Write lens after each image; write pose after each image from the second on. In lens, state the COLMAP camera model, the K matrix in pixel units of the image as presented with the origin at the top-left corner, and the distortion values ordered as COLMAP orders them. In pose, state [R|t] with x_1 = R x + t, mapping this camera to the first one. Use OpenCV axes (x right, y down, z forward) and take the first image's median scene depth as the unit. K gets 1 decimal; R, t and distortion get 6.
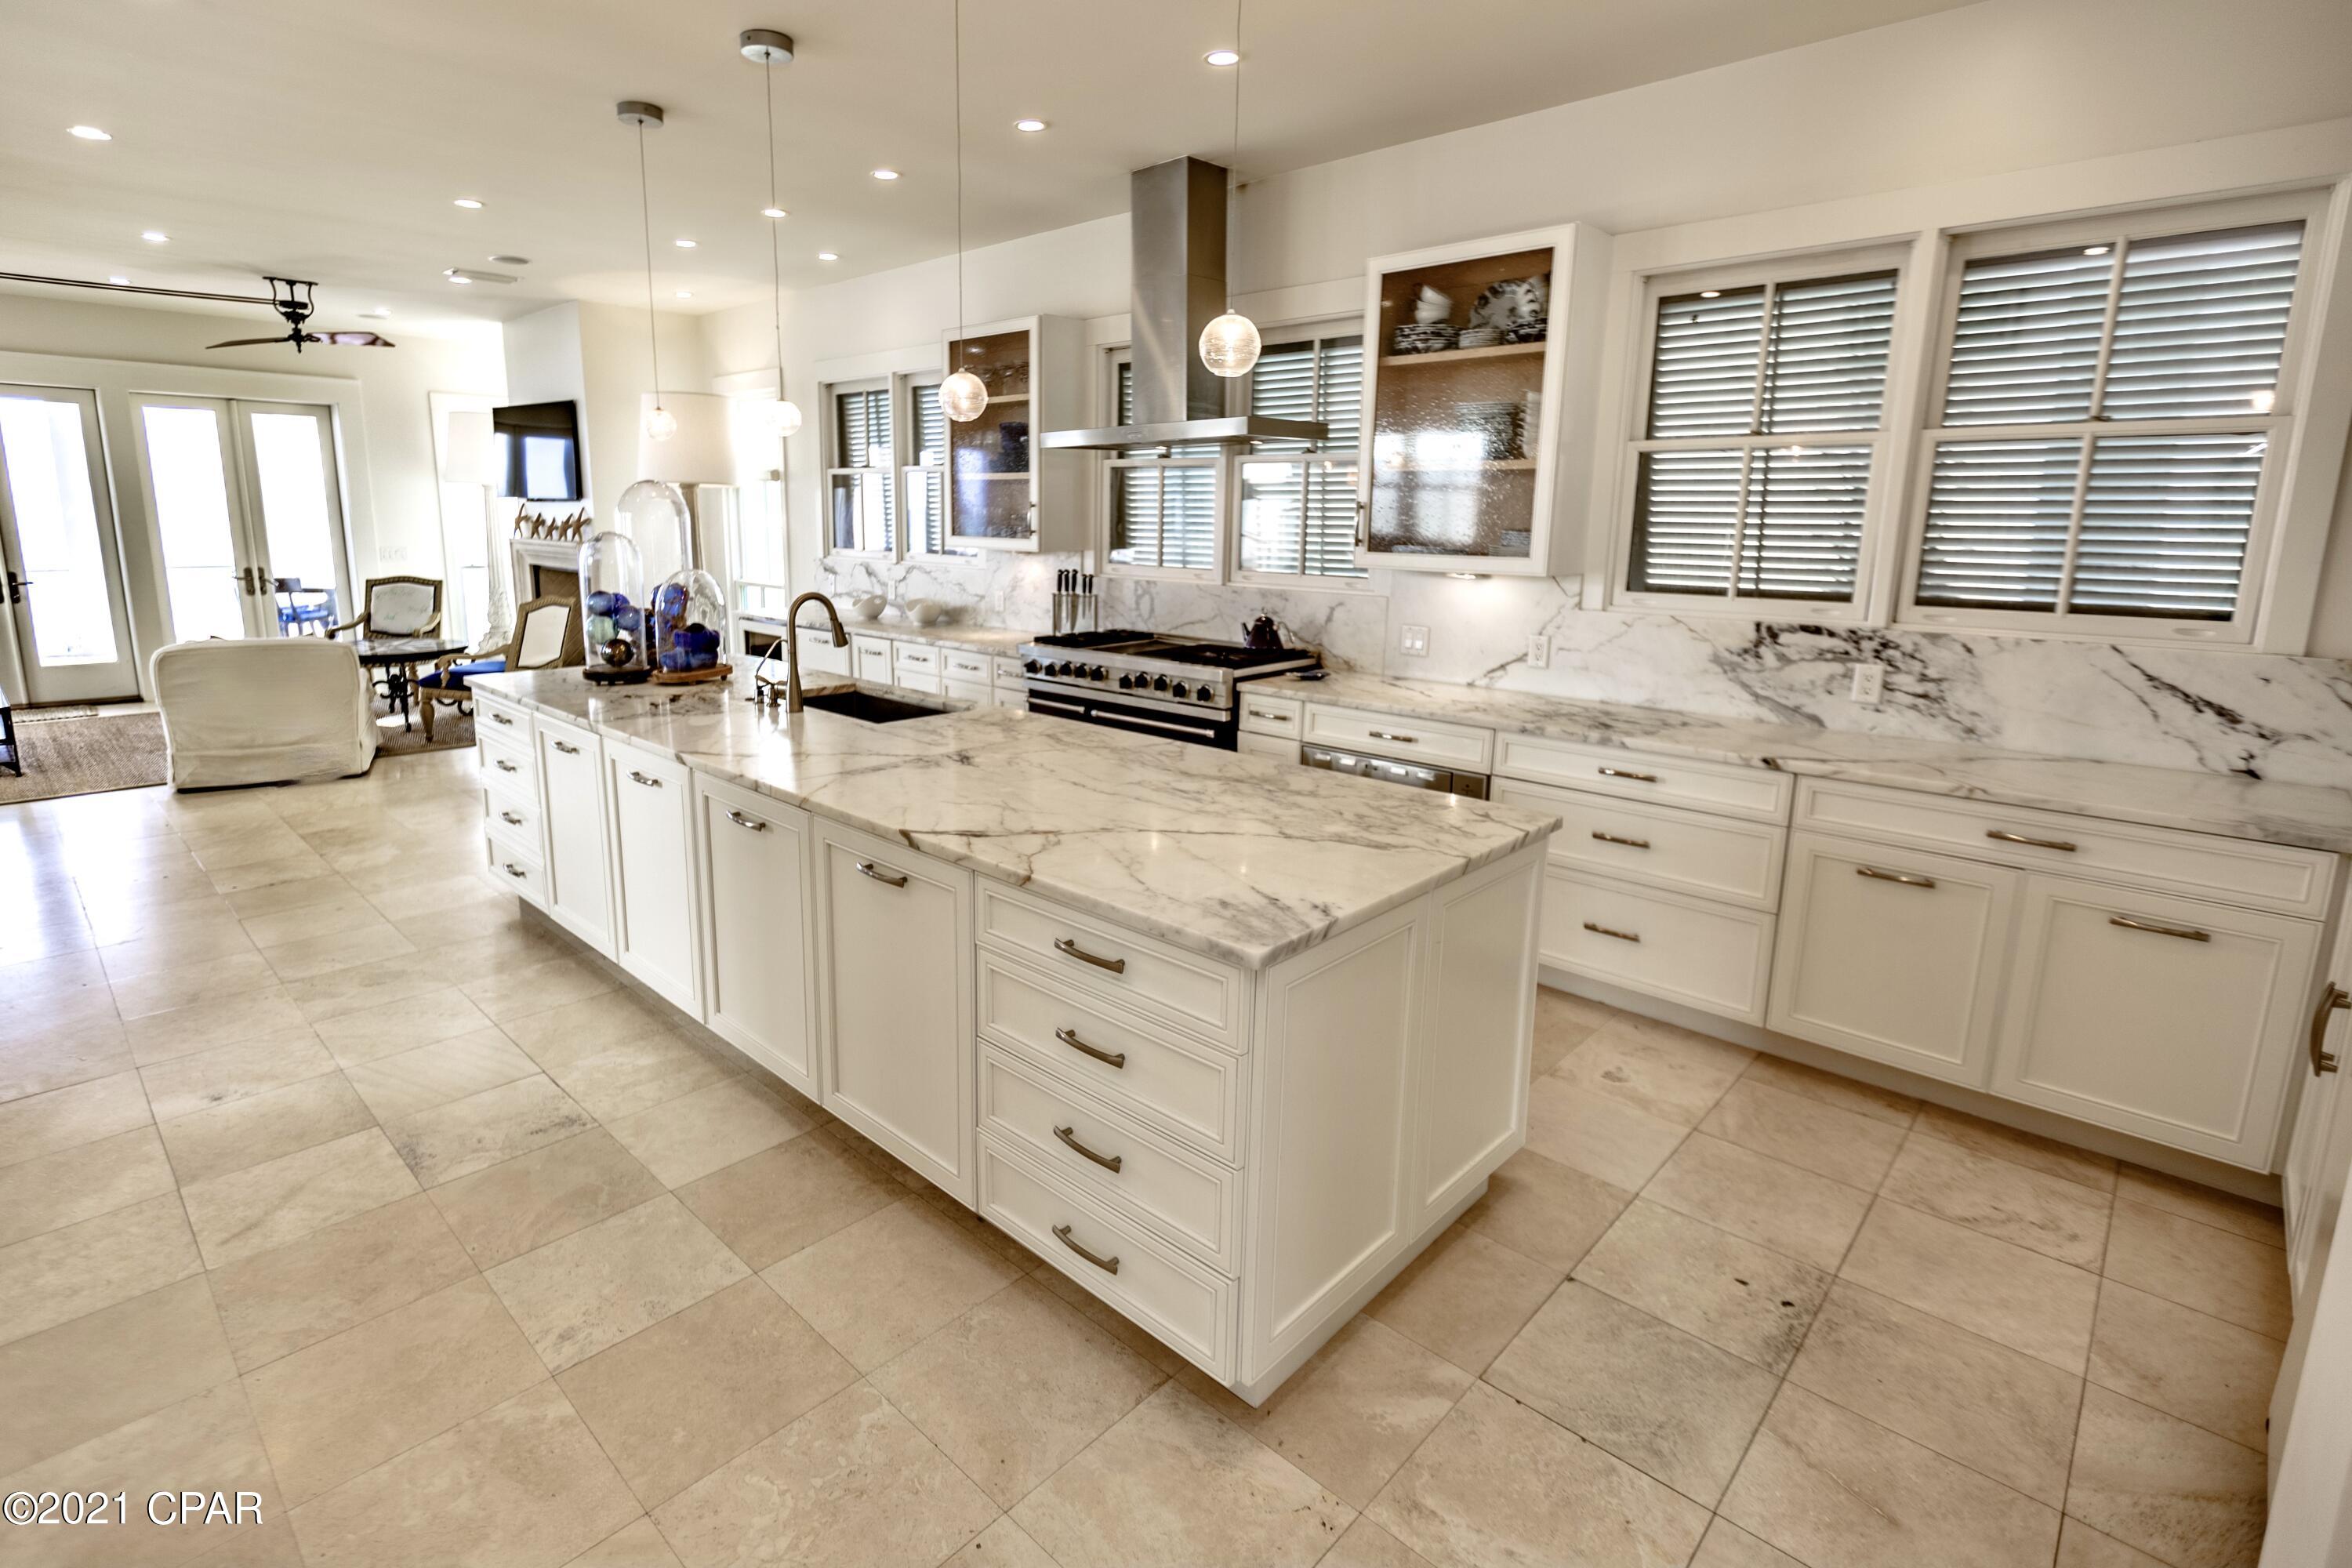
lens RADIAL K [[1112.3, 0, 1115.7], [0, 1112.3, 714.8], [0, 0, 1]] dist [0.003831, 0.000526]
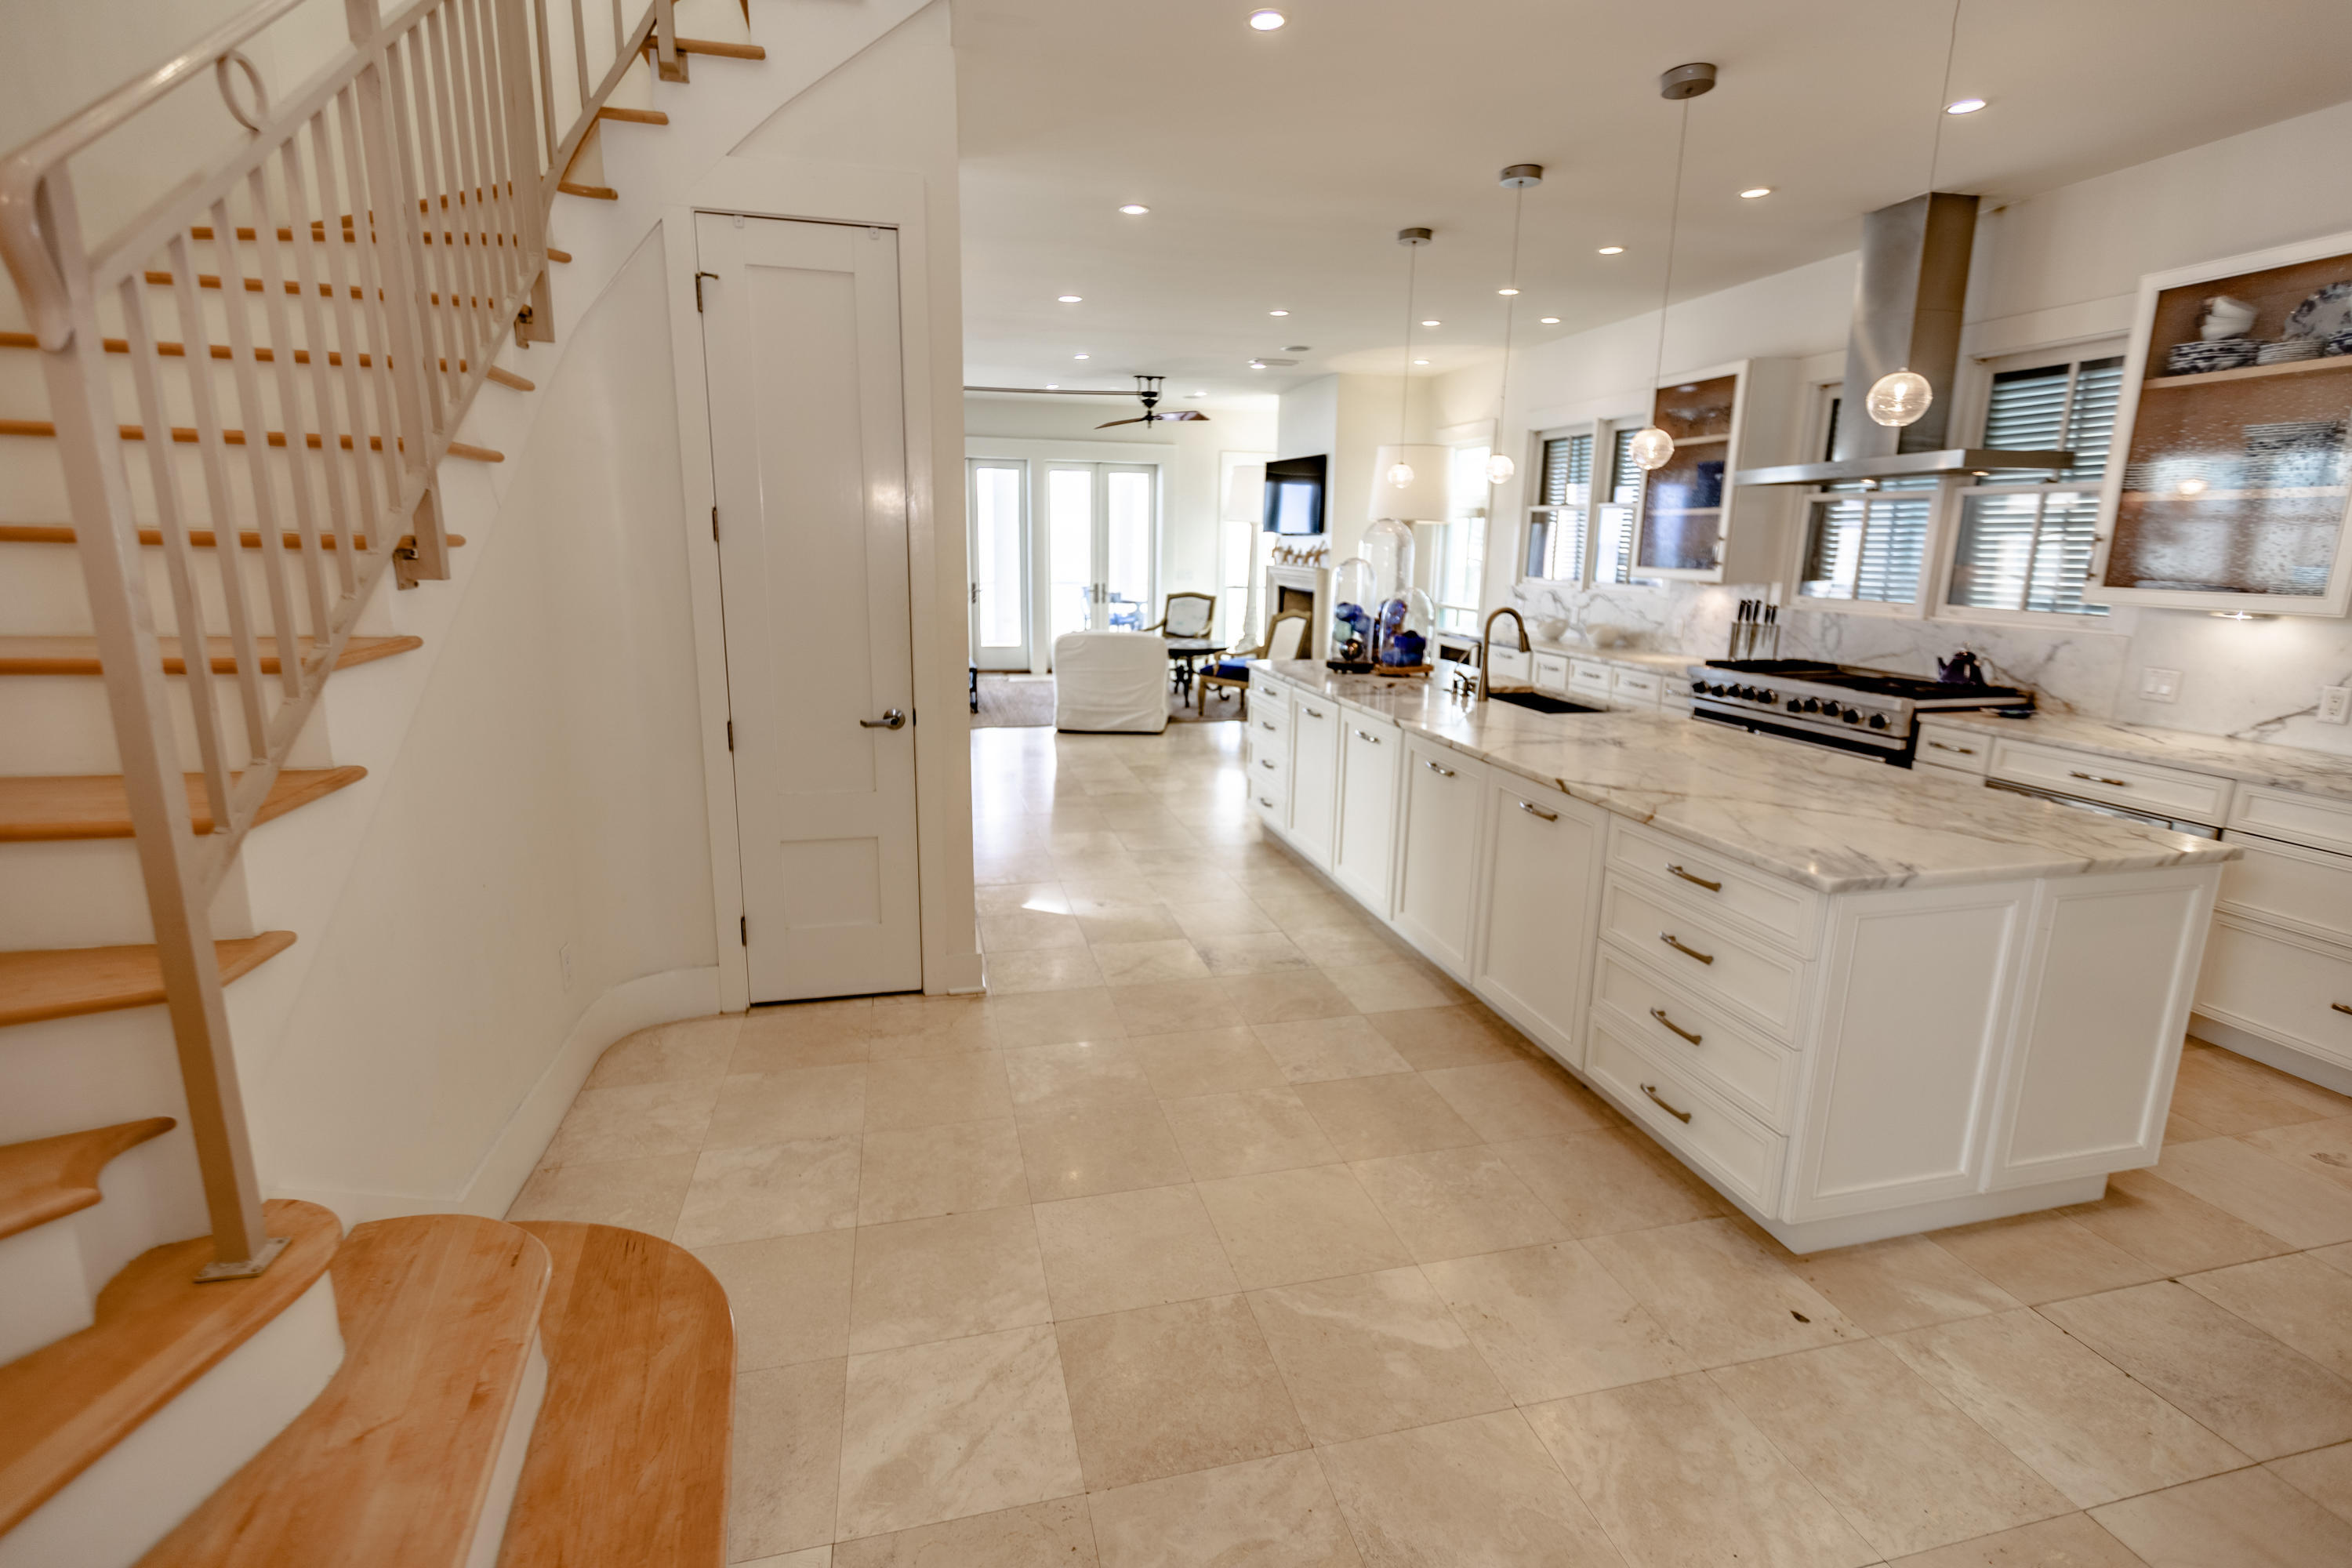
lens RADIAL K [[1059.7, 0, 1169.0], [0, 1059.7, 758.3], [0, 0, 1]] dist [0.004948, -0.000484]
pose [[0.845446, 0.109365, -0.522743, 0.043338], [-0.100449, 0.993902, 0.045480, 0.037352], [0.524530, 0.014058, 0.851276, -0.187752]]
